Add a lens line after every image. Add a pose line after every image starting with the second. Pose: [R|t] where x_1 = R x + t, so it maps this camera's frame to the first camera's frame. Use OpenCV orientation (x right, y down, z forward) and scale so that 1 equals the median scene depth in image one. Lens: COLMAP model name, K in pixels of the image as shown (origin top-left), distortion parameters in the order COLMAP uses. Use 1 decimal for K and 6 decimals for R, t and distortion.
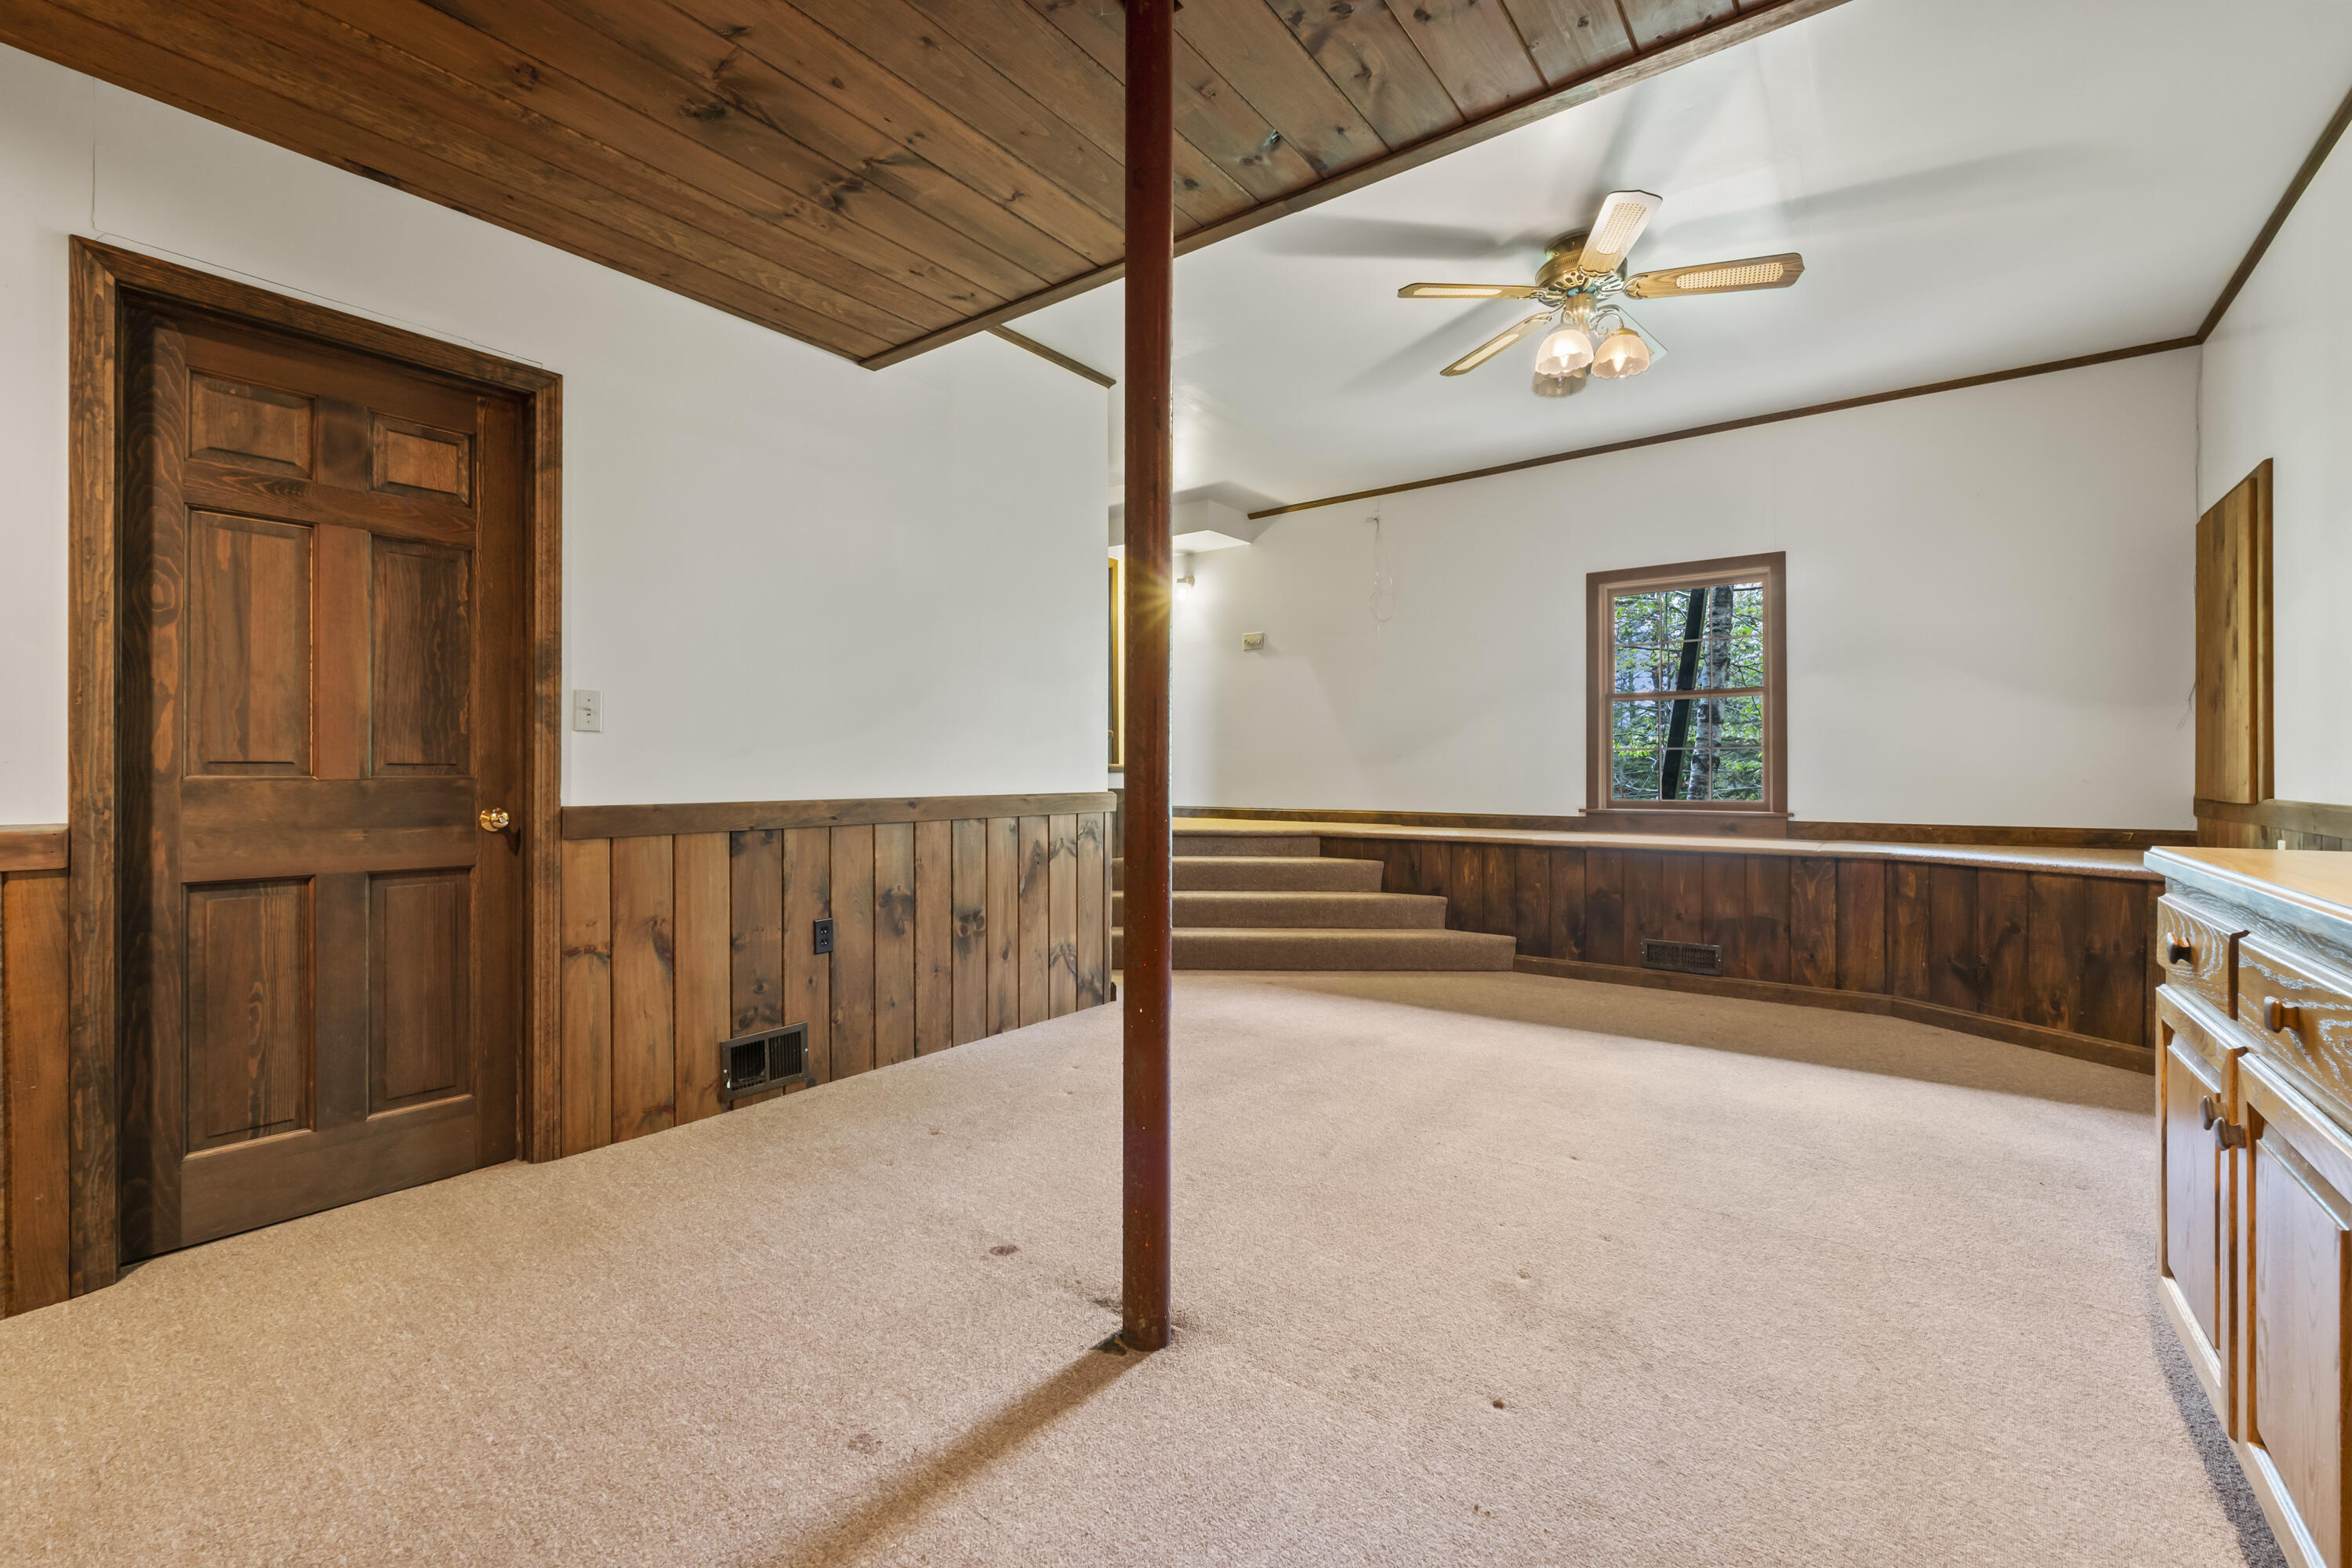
lens RADIAL K [[990.4, 0, 1175.4], [0, 990.4, 788.3], [0, 0, 1]] dist [-0.003041, -0.000453]
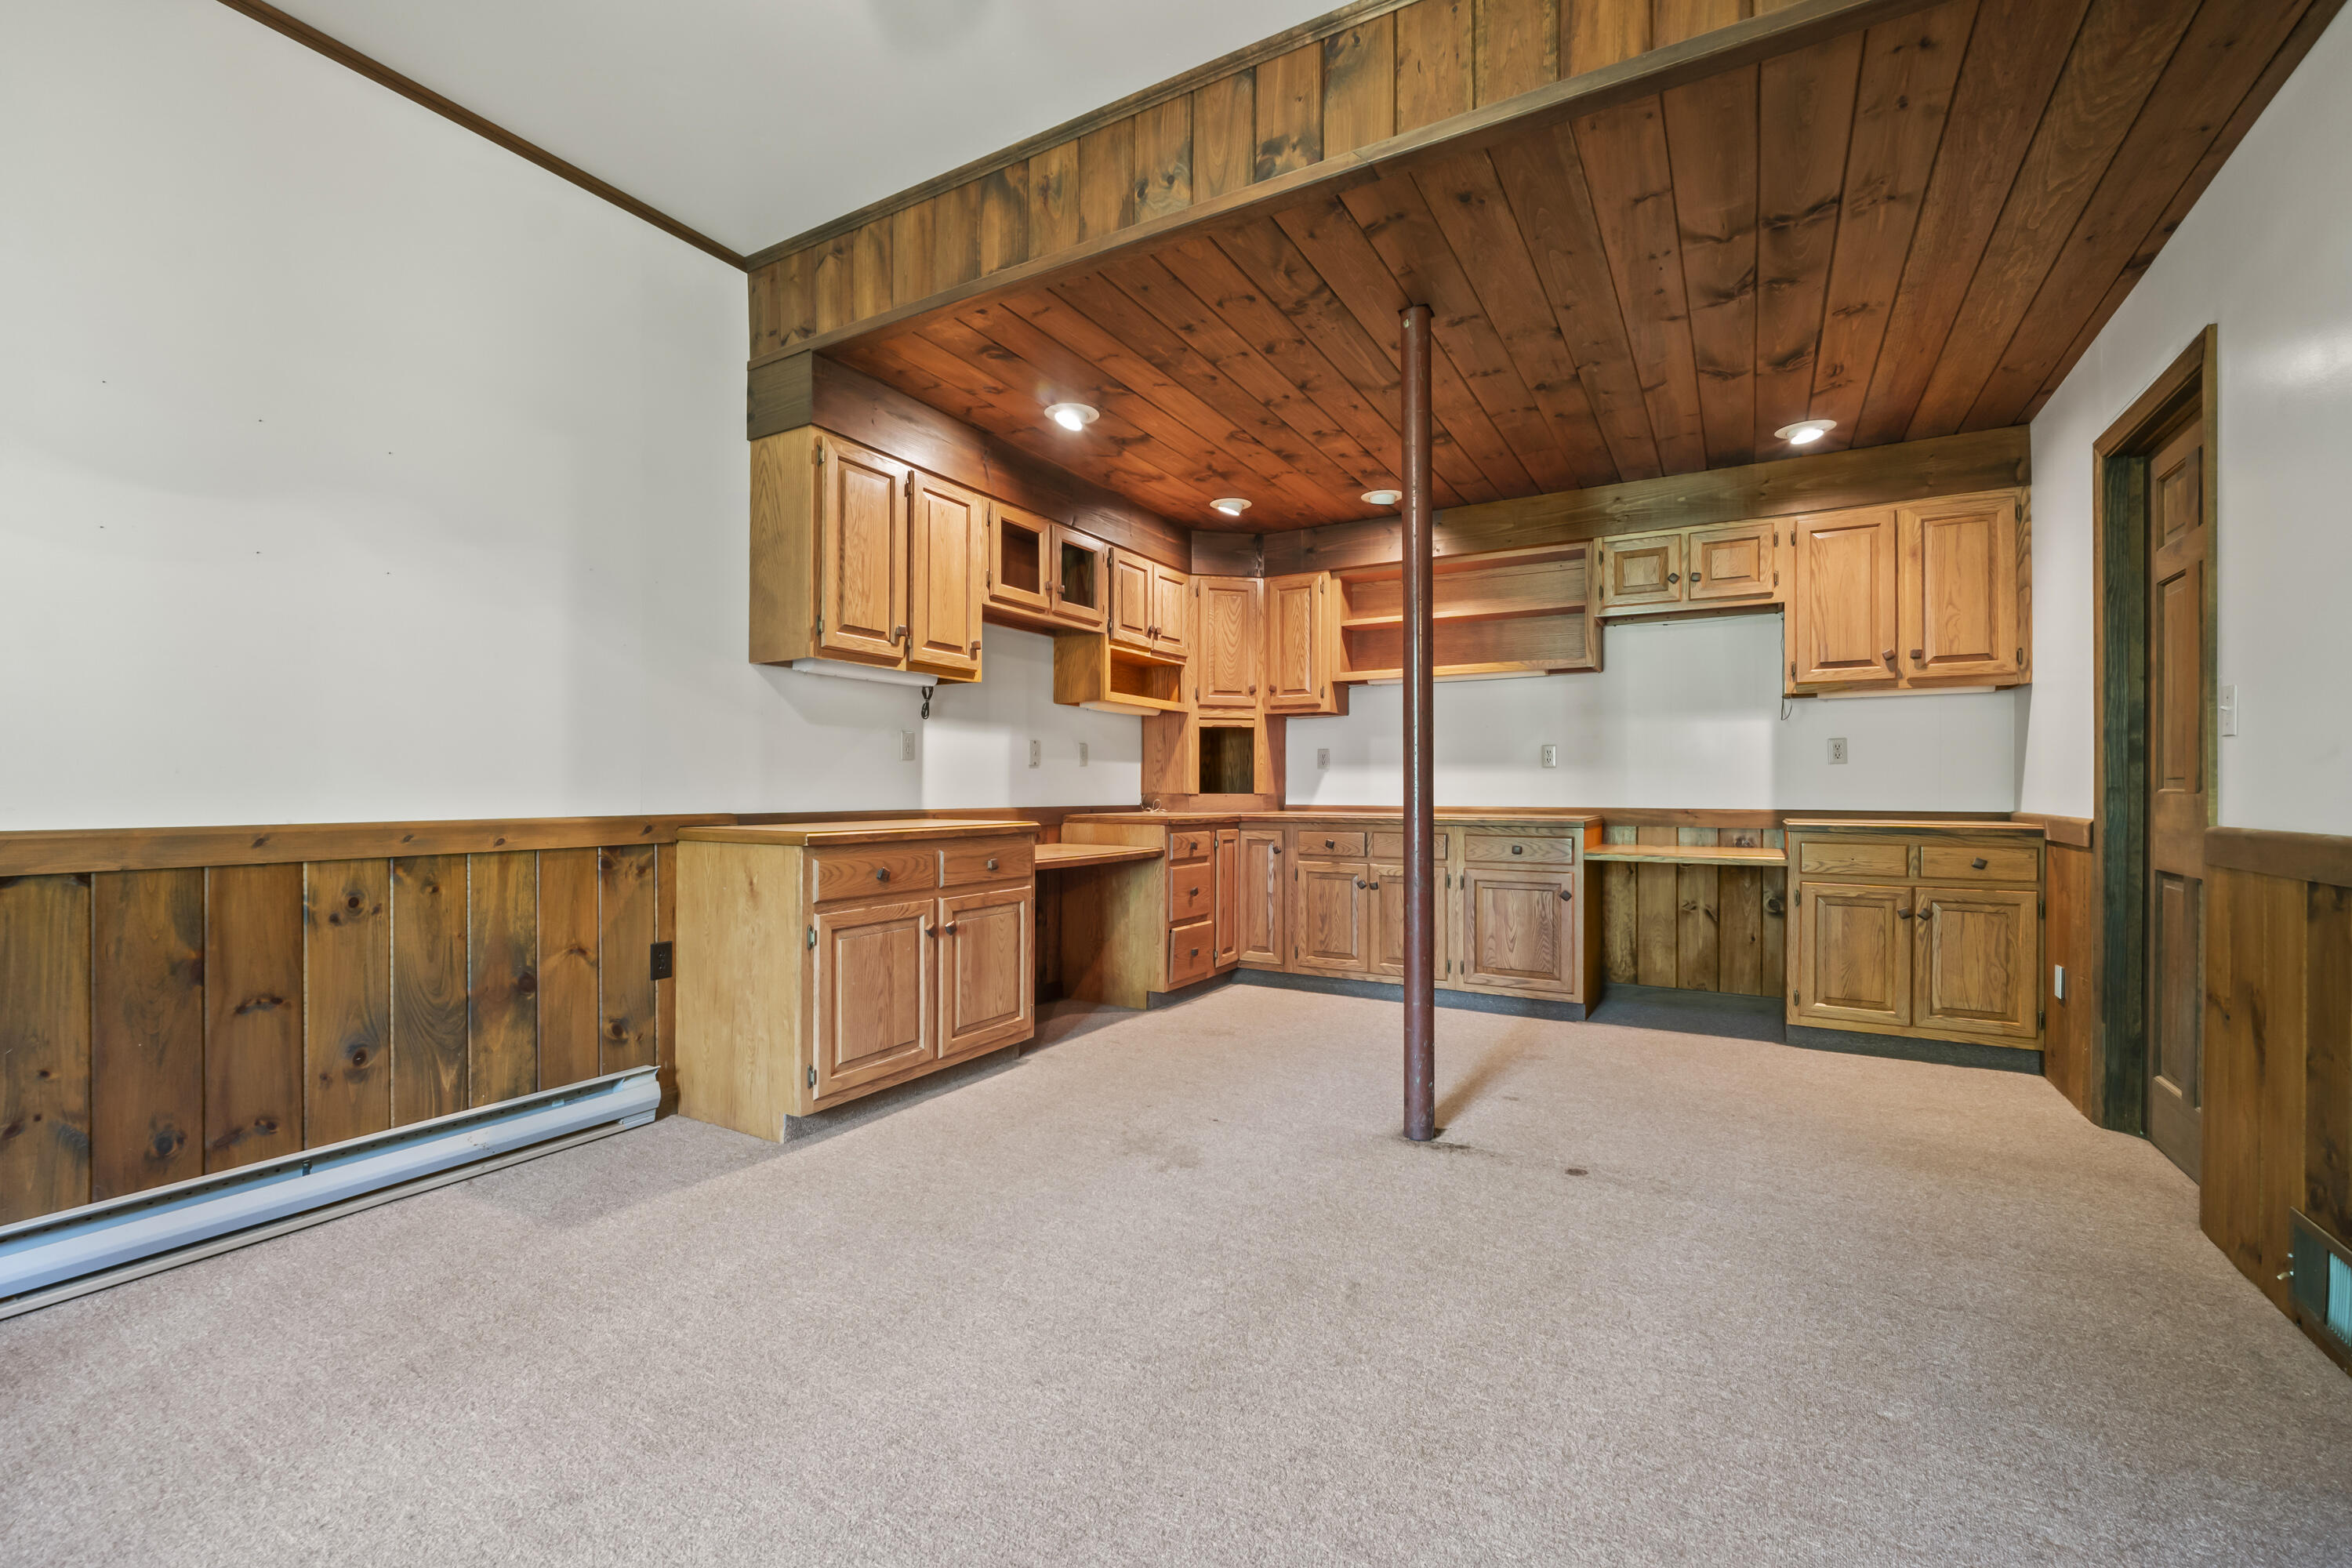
lens RADIAL K [[990.4, 0, 1175.4], [0, 990.4, 788.3], [0, 0, 1]] dist [-0.003041, -0.000453]
pose [[-0.993695, 0.001891, -0.112104, 0.476251], [0.000801, 0.999952, 0.009771, -0.028759], [0.112117, 0.009620, -0.993648, 2.228742]]
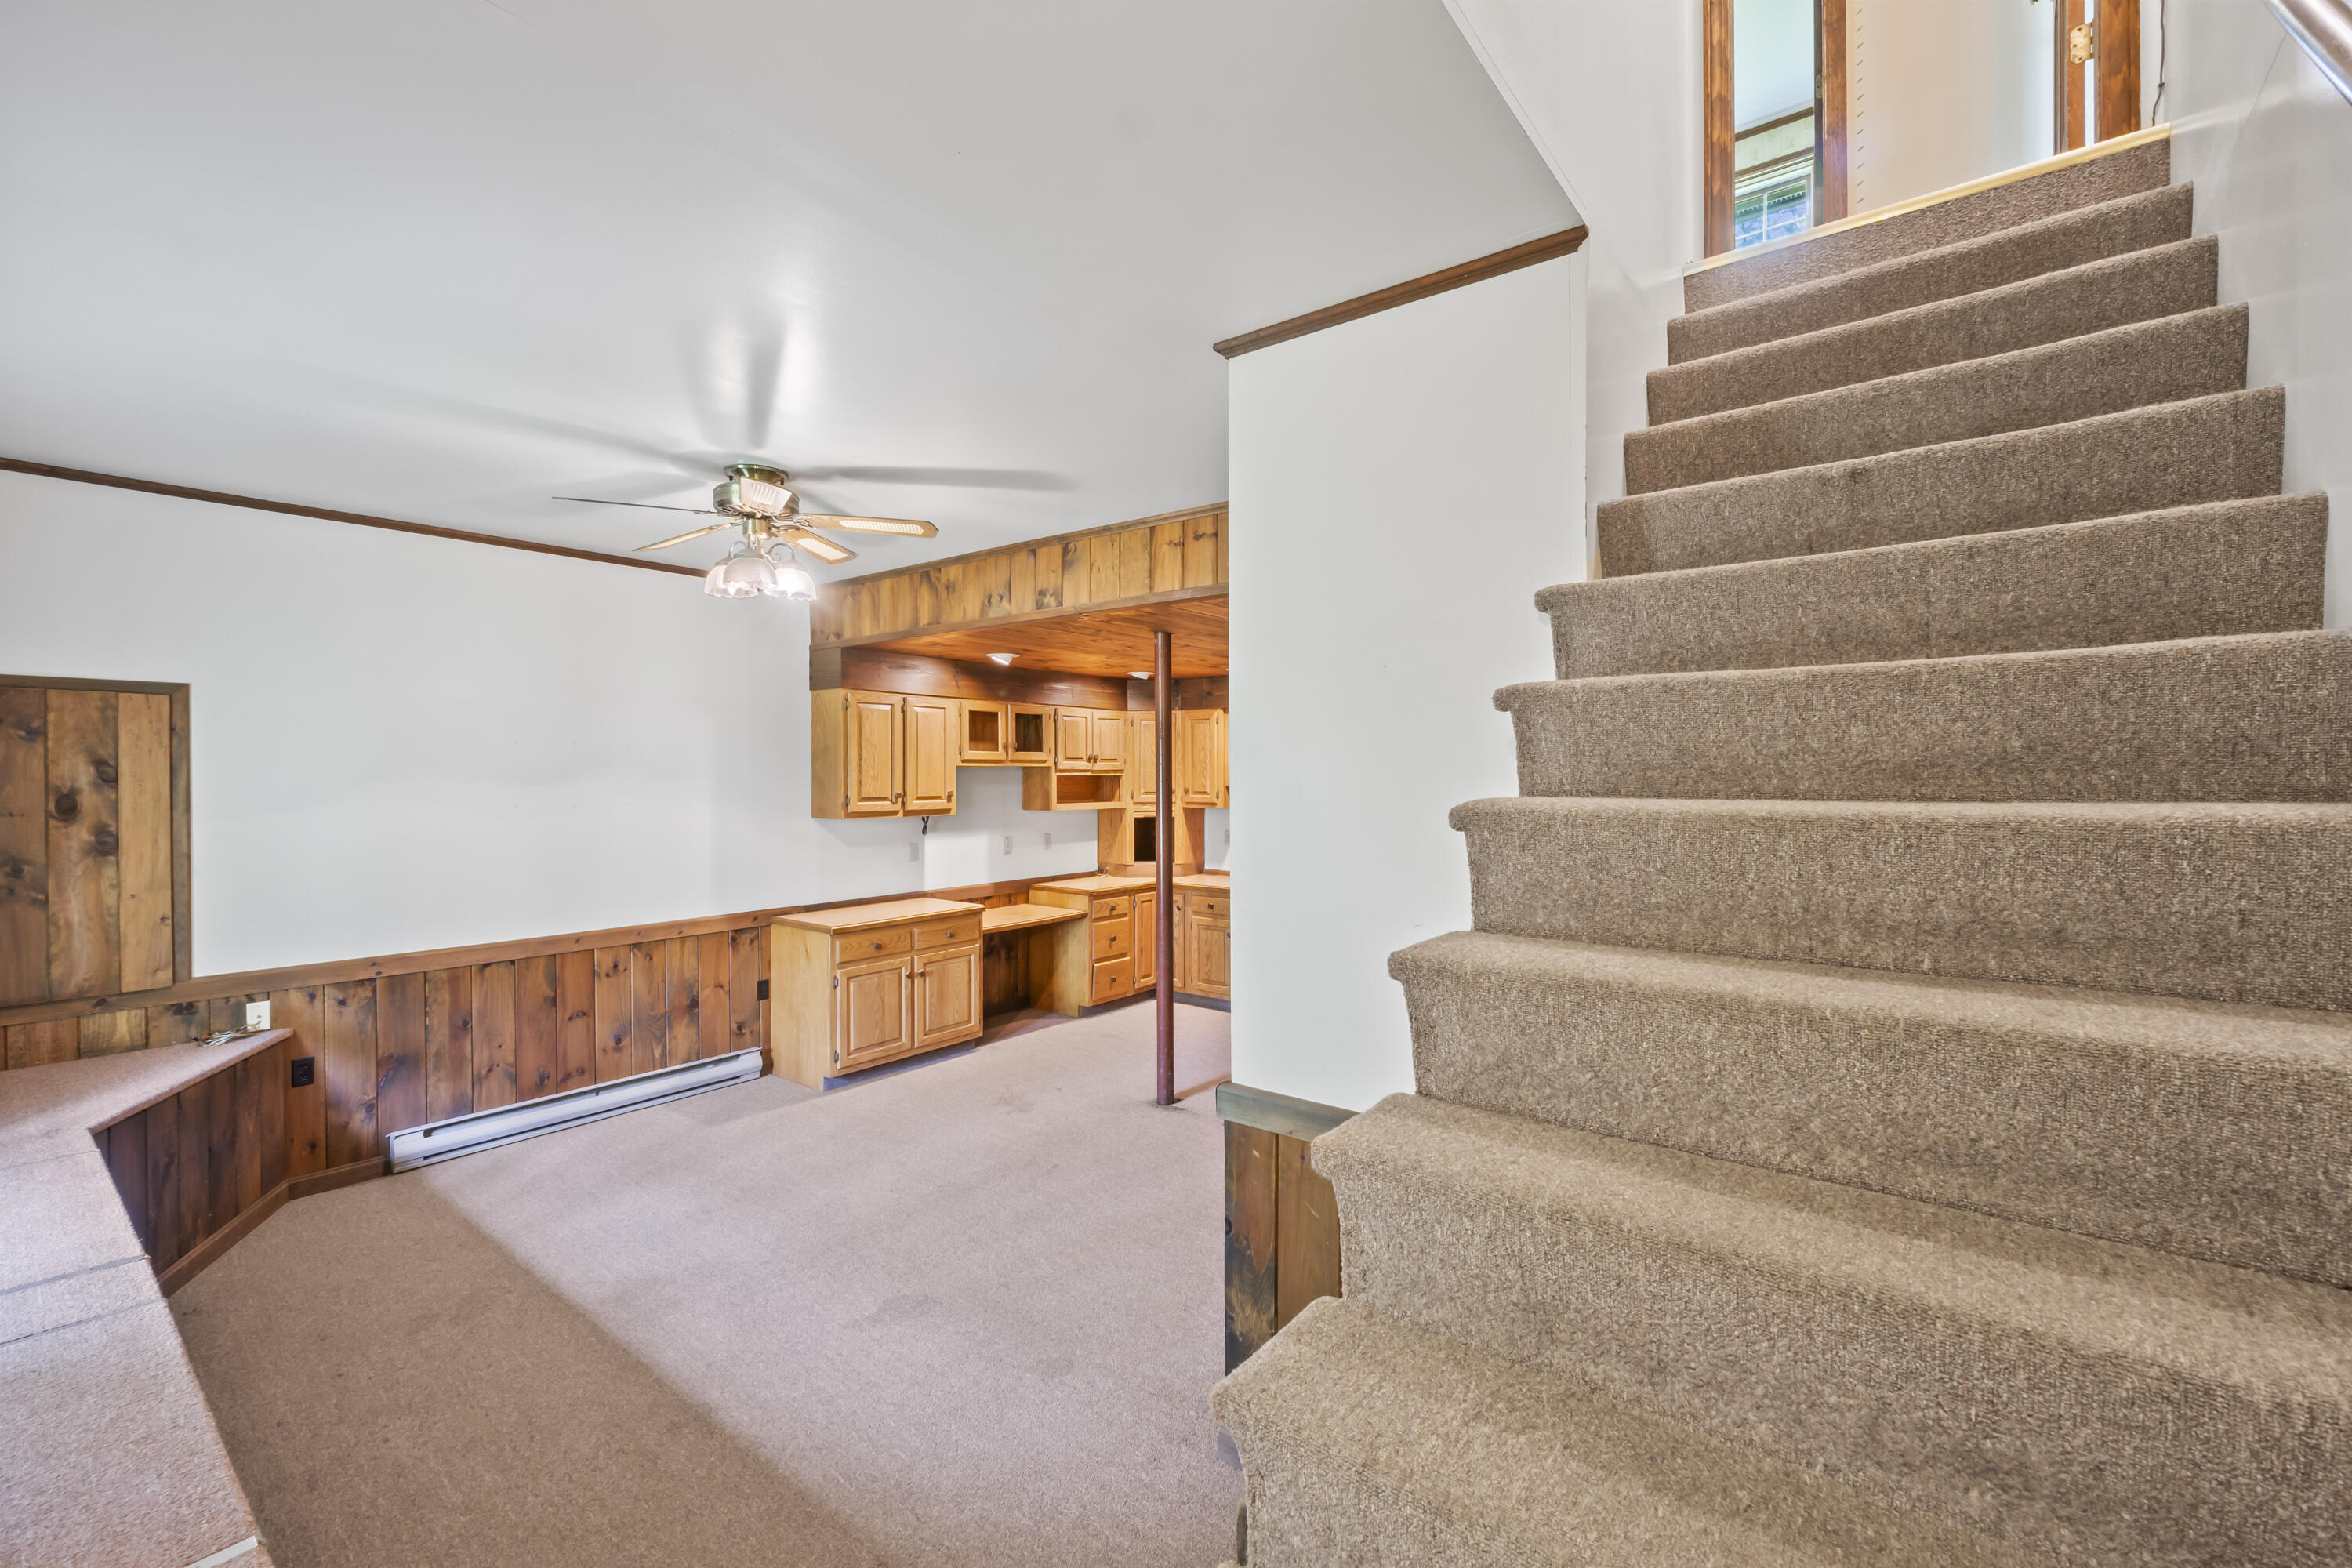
lens RADIAL K [[978.0, 0, 1169.6], [0, 978.0, 789.1], [0, 0, 1]] dist [-0.000973, -0.000325]
pose [[-0.999766, 0.004078, 0.021222, -0.093897], [0.004650, 0.999625, 0.026968, -0.372170], [-0.021104, 0.027061, -0.999411, 3.303512]]
